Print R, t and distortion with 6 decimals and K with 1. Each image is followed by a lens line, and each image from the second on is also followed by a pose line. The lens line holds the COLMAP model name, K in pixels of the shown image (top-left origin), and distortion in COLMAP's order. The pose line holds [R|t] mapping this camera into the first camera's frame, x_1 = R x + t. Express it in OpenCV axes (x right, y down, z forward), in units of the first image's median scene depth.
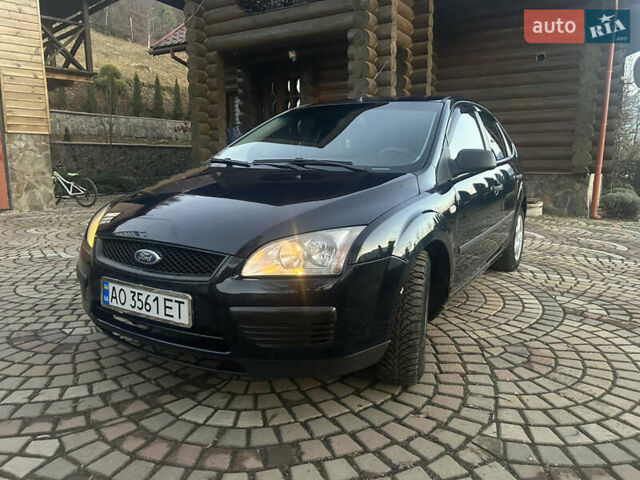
lens RADIAL K [[472.5, 0, 320.0], [0, 472.5, 240.0], [0, 0, 1]] dist [0.052834, -0.051939]
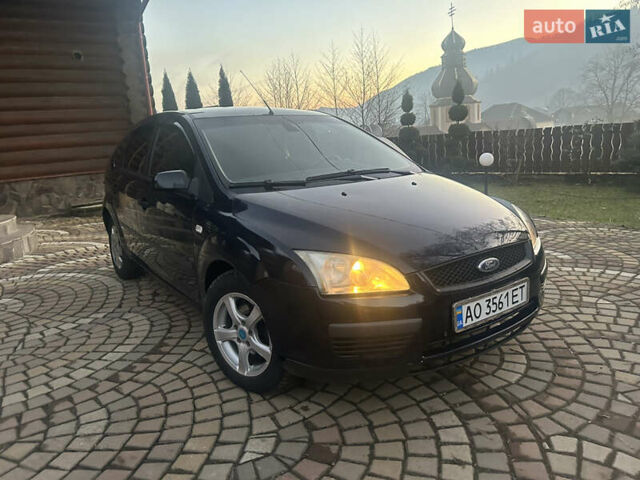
lens RADIAL K [[472.5, 0, 320.0], [0, 472.5, 240.0], [0, 0, 1]] dist [0.052834, -0.051939]
pose [[0.403957, -0.229007, 0.885649, -1.158617], [0.216956, 0.964519, 0.150444, -0.211853], [-0.888678, 0.131374, 0.439309, 0.660995]]
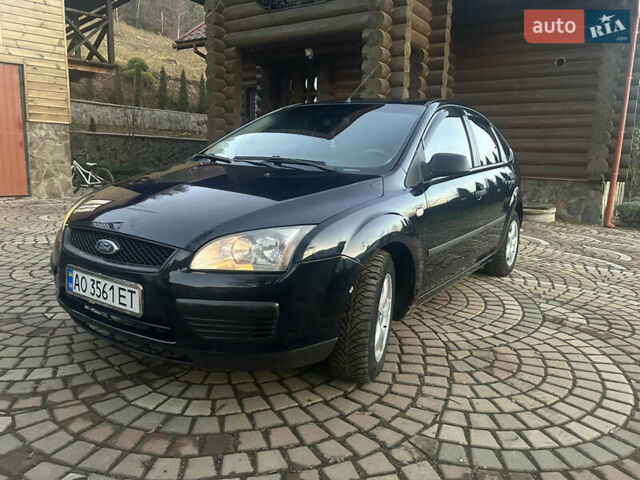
lens RADIAL K [[472.1, 0, 326.6], [0, 472.1, 238.6], [0, 0, 1]] dist [0.055193, -0.054412]
pose [[0.998578, 0.039900, -0.035350, 0.116925], [-0.039826, 0.999203, 0.002787, -0.003361], [0.035433, -0.001375, 0.999371, -0.016345]]
